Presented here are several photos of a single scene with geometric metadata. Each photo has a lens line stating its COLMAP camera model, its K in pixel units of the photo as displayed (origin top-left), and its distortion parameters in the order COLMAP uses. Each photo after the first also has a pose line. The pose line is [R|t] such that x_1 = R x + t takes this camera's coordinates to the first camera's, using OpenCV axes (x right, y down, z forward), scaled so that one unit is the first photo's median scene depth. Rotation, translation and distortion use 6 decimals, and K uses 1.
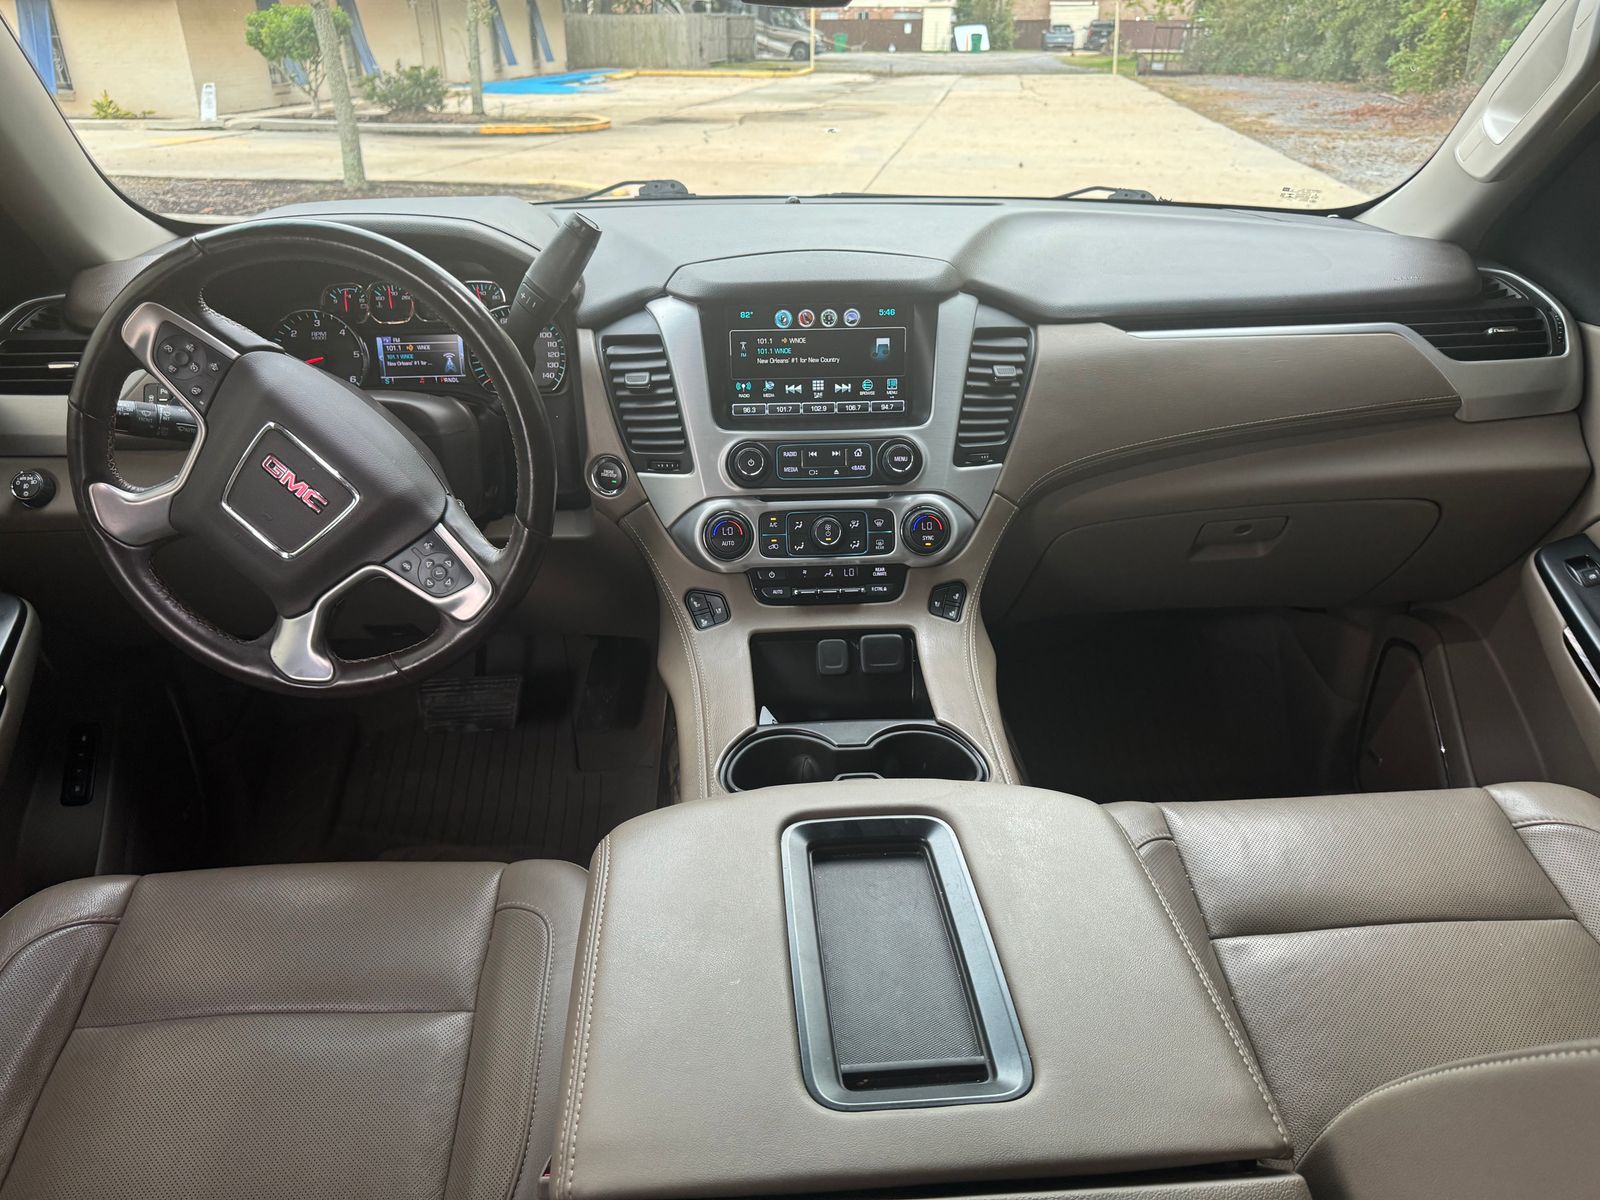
lens RADIAL K [[1128.4, 0, 803.4], [0, 1128.4, 614.0], [0, 0, 1]] dist [0.036943, -0.047361]
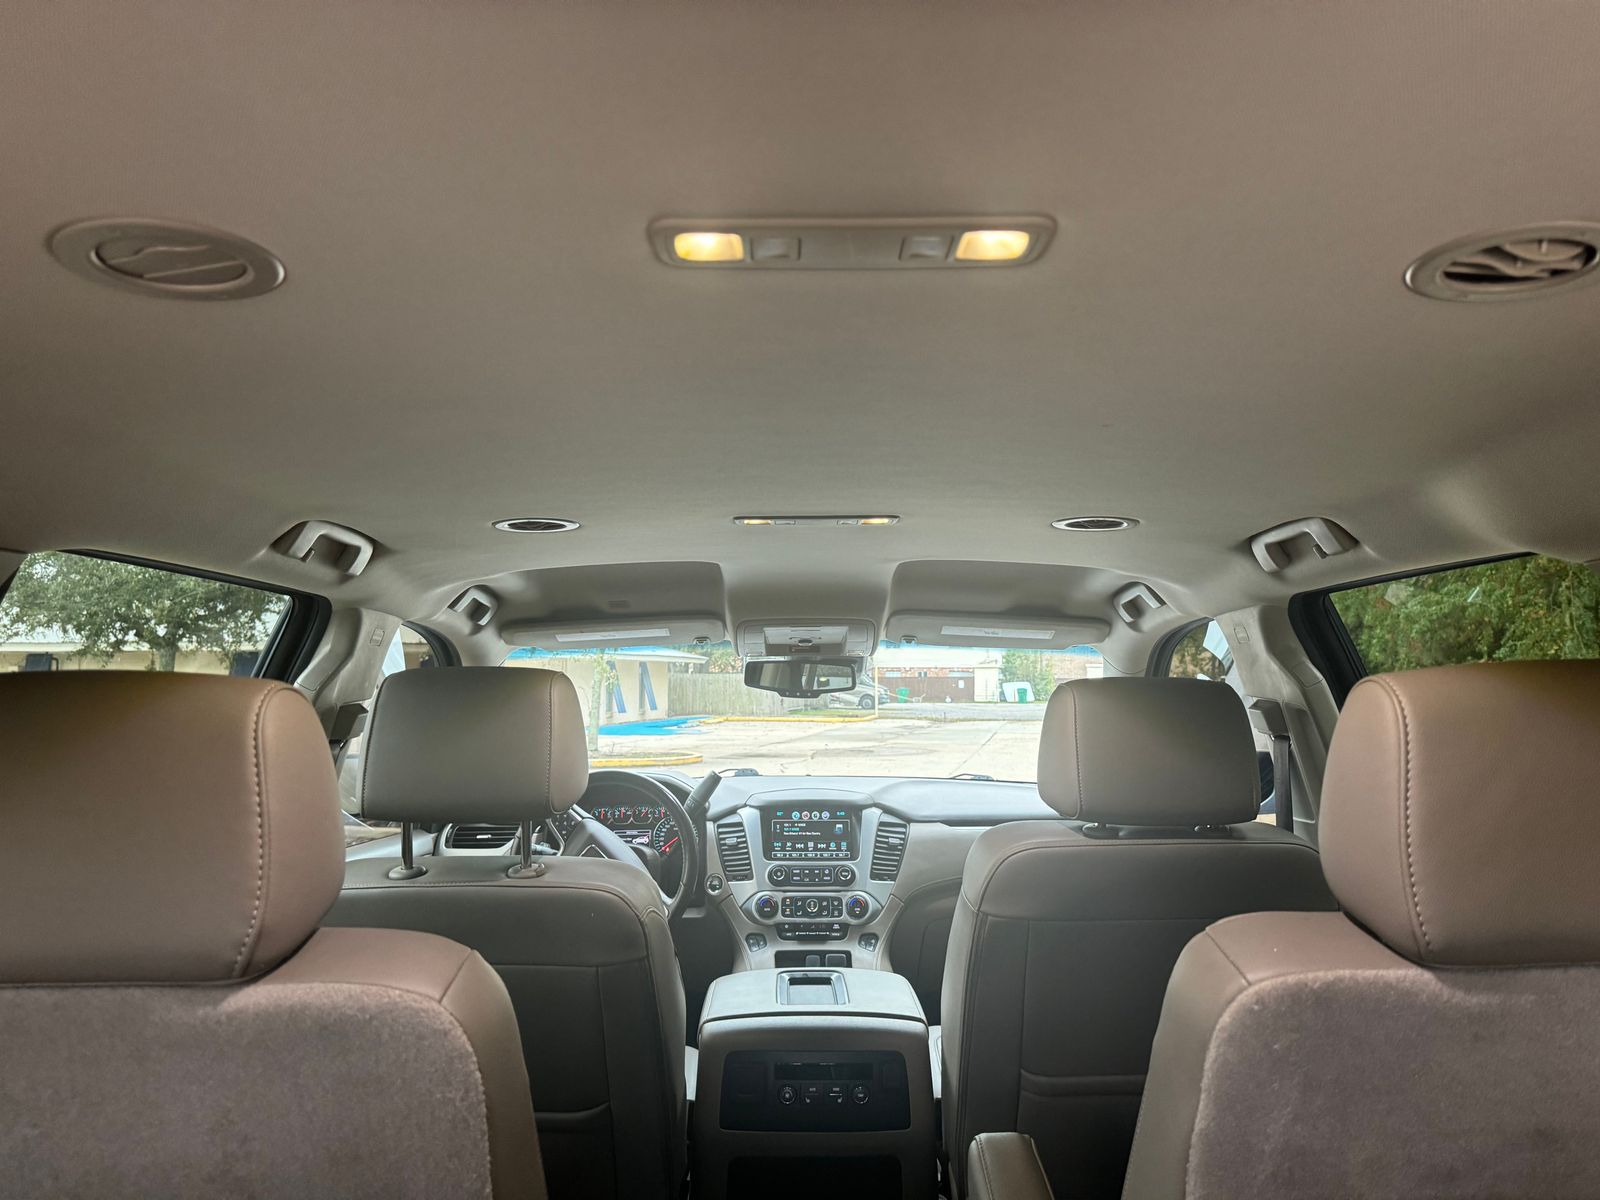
lens RADIAL K [[1128.4, 0, 797.5], [0, 1128.4, 610.0], [0, 0, 1]] dist [0.036943, -0.047361]
pose [[0.997700, -0.004967, -0.067607, 0.140464], [-0.030543, 0.857410, -0.513726, 0.550261], [0.060519, 0.514610, 0.855286, -1.162995]]
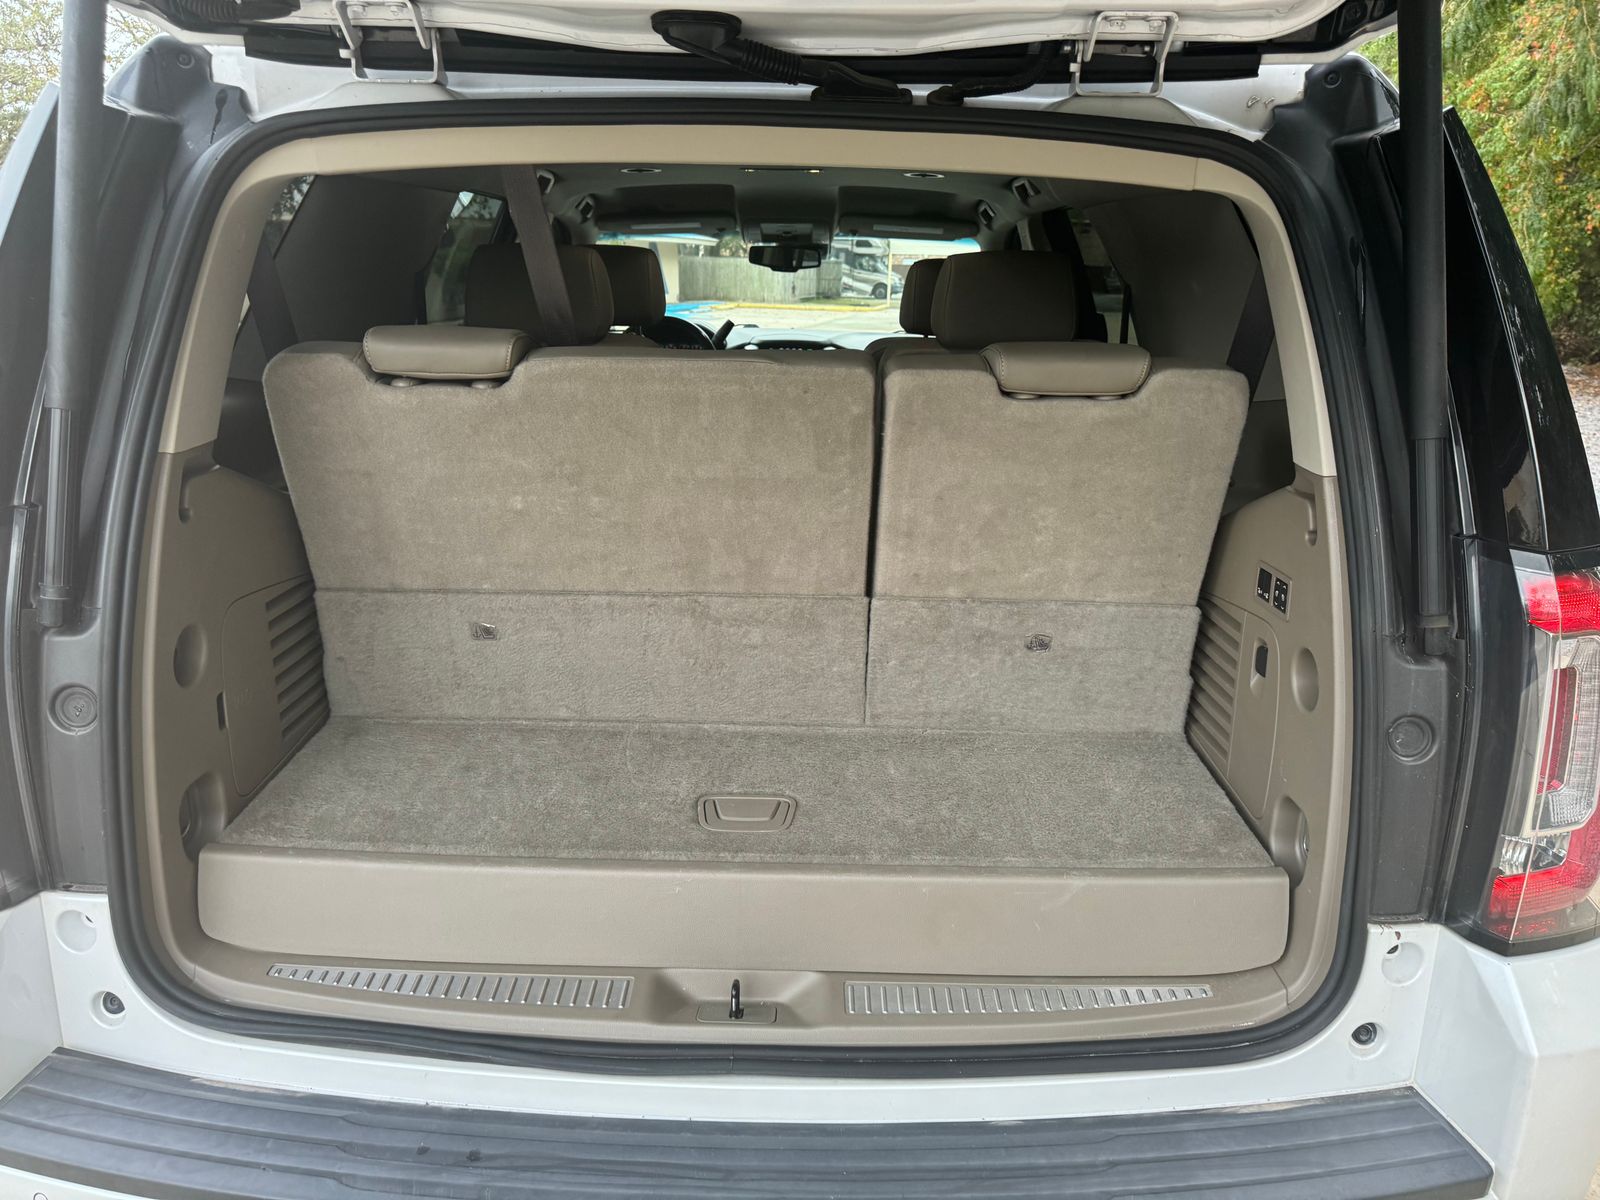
lens RADIAL K [[1128.4, 0, 798.4], [0, 1128.4, 620.0], [0, 0, 1]] dist [0.036943, -0.047361]
pose [[0.996635, 0.043028, -0.069772, 0.308817], [-0.054635, 0.983215, -0.174078, 1.151410], [0.061111, 0.177304, 0.982257, -2.278747]]
